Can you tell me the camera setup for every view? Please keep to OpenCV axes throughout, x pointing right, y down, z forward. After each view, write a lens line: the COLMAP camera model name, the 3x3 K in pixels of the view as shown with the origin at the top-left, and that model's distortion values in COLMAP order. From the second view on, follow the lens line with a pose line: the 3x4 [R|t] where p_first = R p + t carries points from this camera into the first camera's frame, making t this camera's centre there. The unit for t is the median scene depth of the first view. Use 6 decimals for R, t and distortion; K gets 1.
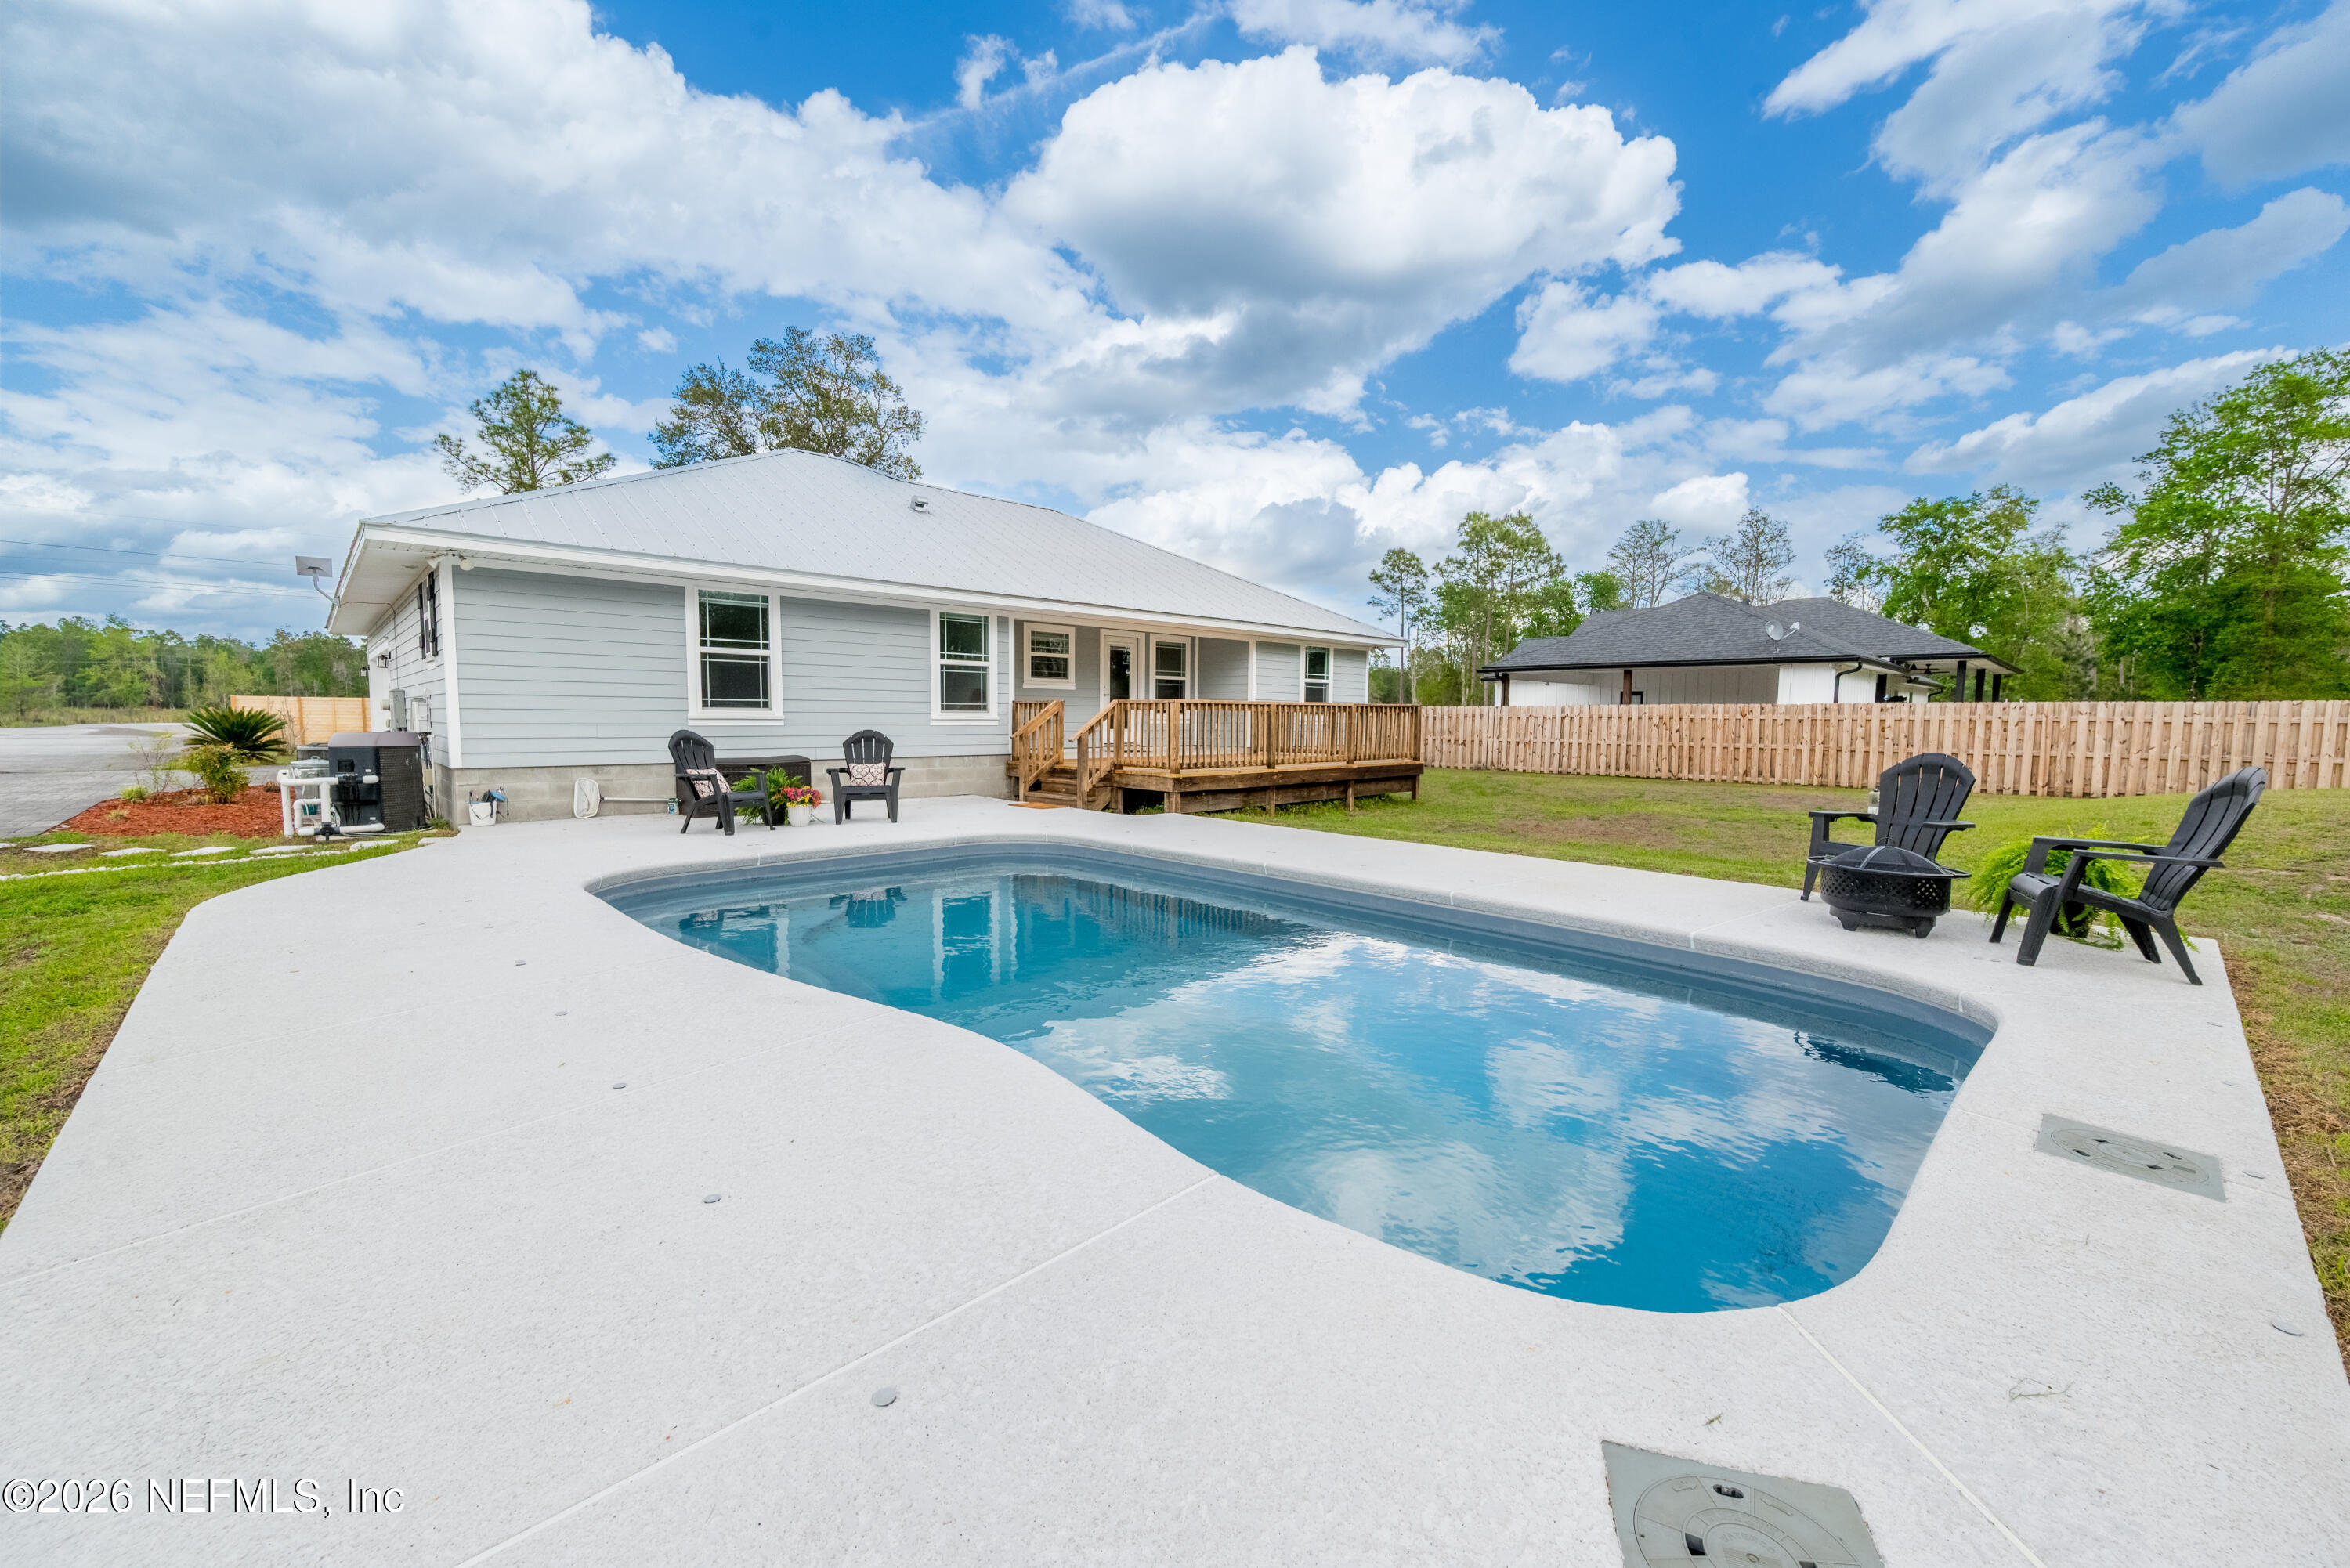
lens RADIAL K [[968.0, 0, 1175.0], [0, 968.0, 784.0], [0, 0, 1]] dist [-0.003494, -0.000695]
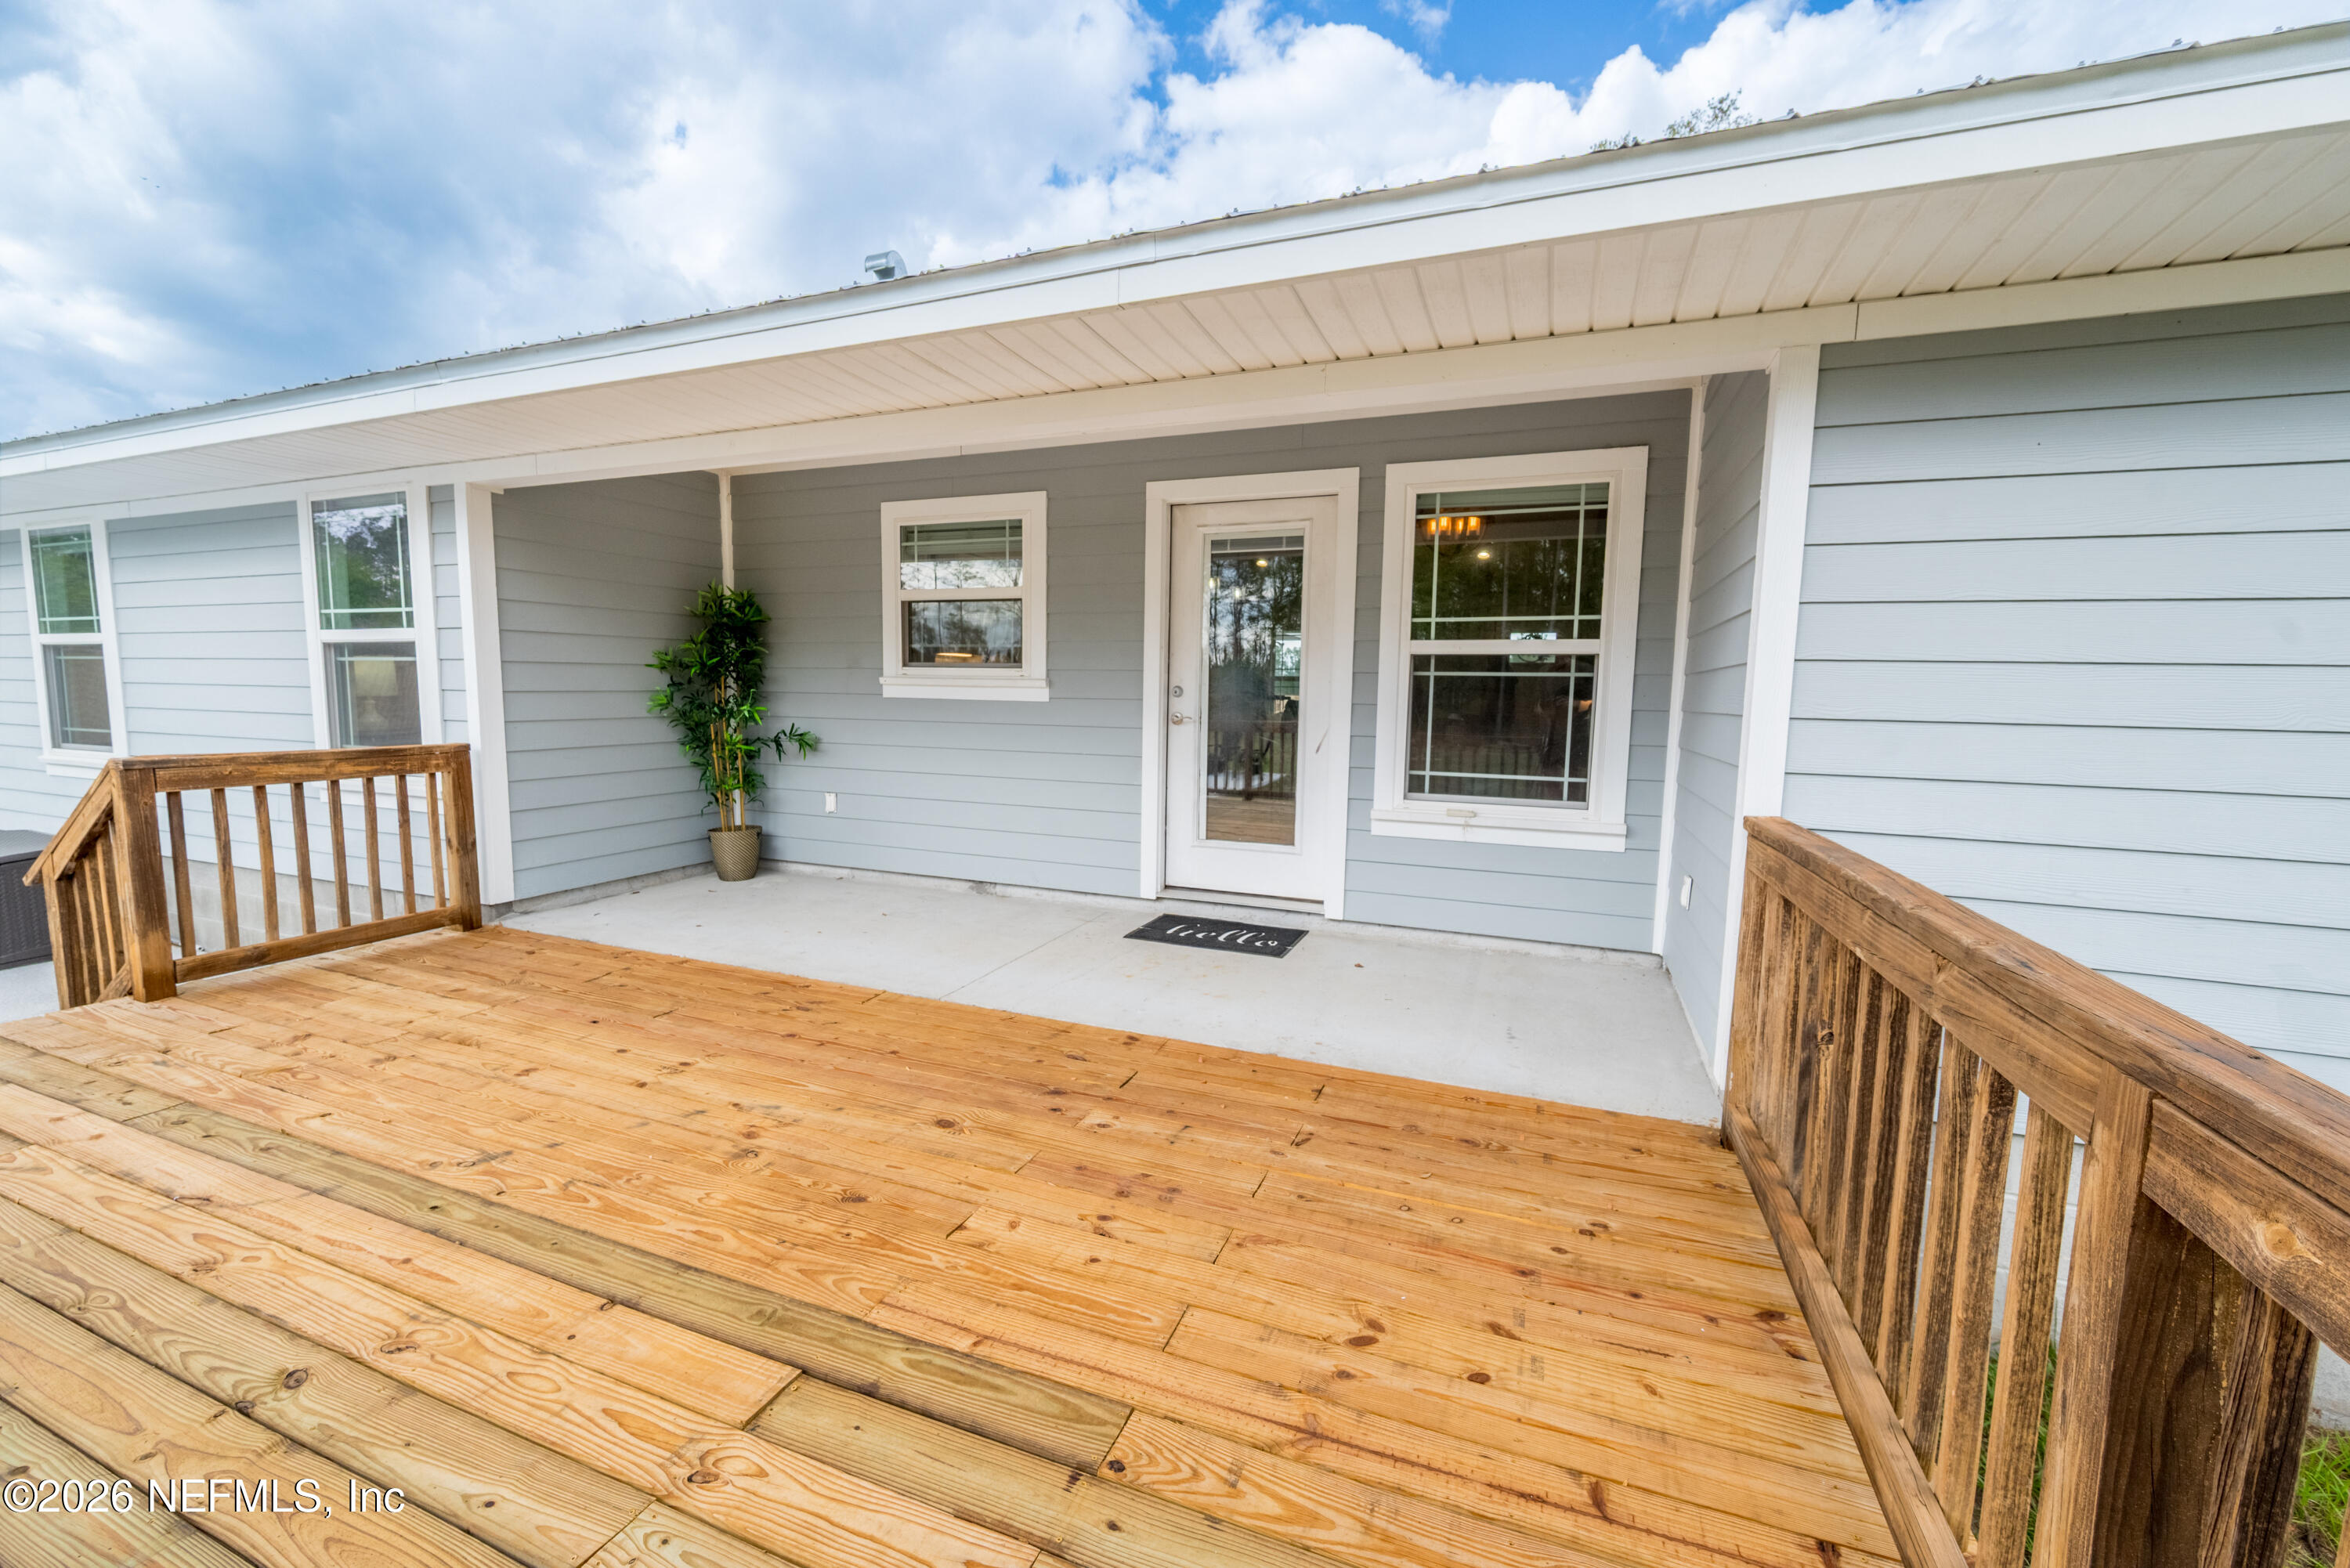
lens RADIAL K [[968.0, 0, 1175.0], [0, 968.0, 784.0], [0, 0, 1]] dist [-0.003494, -0.000695]
pose [[0.395177, 0.080206, -0.915097, 0.177237], [-0.080985, 0.995344, 0.052267, -0.087709], [0.915028, 0.053454, 0.399833, 0.876461]]
